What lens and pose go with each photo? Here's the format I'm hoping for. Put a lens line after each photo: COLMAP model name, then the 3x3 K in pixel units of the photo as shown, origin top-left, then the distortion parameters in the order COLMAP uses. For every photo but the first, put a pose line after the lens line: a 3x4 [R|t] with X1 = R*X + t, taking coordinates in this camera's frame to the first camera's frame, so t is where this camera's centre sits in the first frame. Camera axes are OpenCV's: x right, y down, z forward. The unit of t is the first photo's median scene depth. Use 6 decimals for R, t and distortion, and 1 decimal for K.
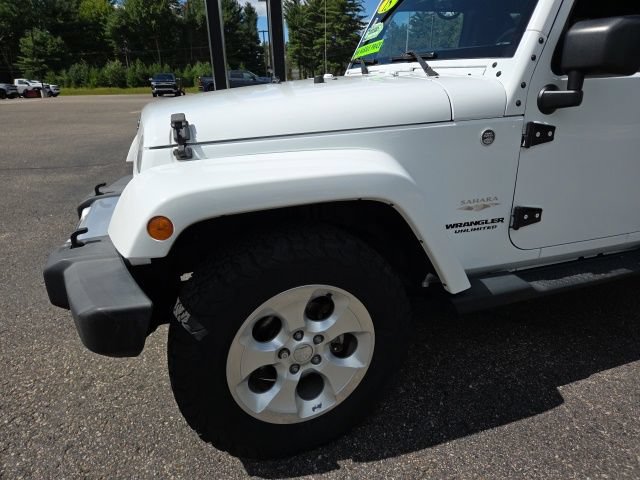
lens RADIAL K [[438.2, 0, 323.5], [0, 438.2, 237.6], [0, 0, 1]] dist [0.063414, -0.051710]
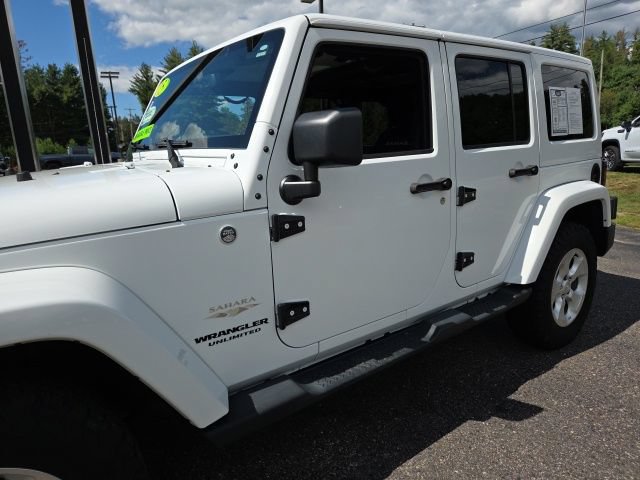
lens RADIAL K [[438.2, 0, 318.2], [0, 438.2, 238.5], [0, 0, 1]] dist [0.063414, -0.051710]
pose [[0.956155, -0.086300, 0.279857, 0.279170], [0.126801, 0.983375, -0.129982, -0.076735], [-0.263987, 0.159769, 0.951202, 0.106532]]
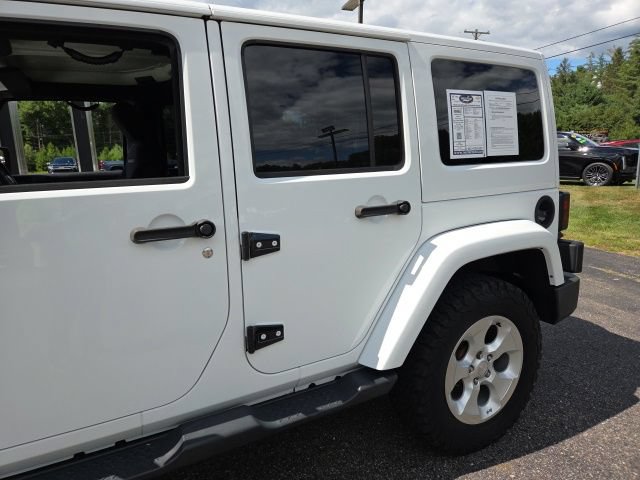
lens RADIAL K [[438.2, 0, 309.0], [0, 438.2, 238.6], [0, 0, 1]] dist [0.063414, -0.051710]
pose [[0.990317, -0.035400, 0.134238, 0.410234], [0.057171, 0.985138, -0.161973, -0.093825], [-0.126509, 0.168080, 0.977622, 0.143500]]
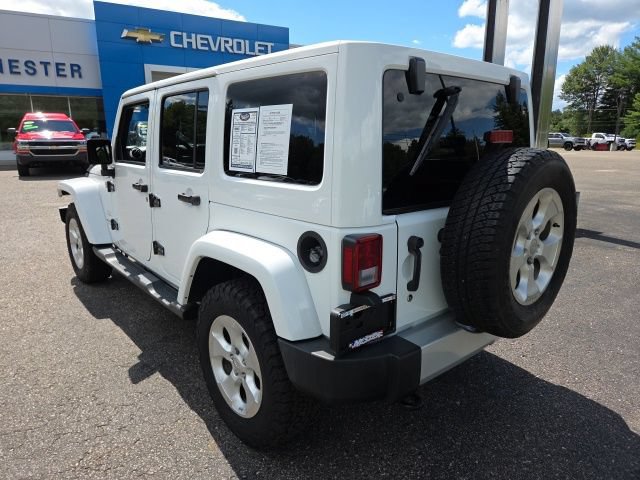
lens RADIAL K [[438.2, 0, 317.6], [0, 438.2, 237.3], [0, 0, 1]] dist [0.063414, -0.051710]
pose [[0.327529, 0.233243, -0.915599, 0.726735], [-0.325126, 0.937694, 0.122568, -0.166245], [0.887140, 0.257541, 0.382956, 0.282526]]
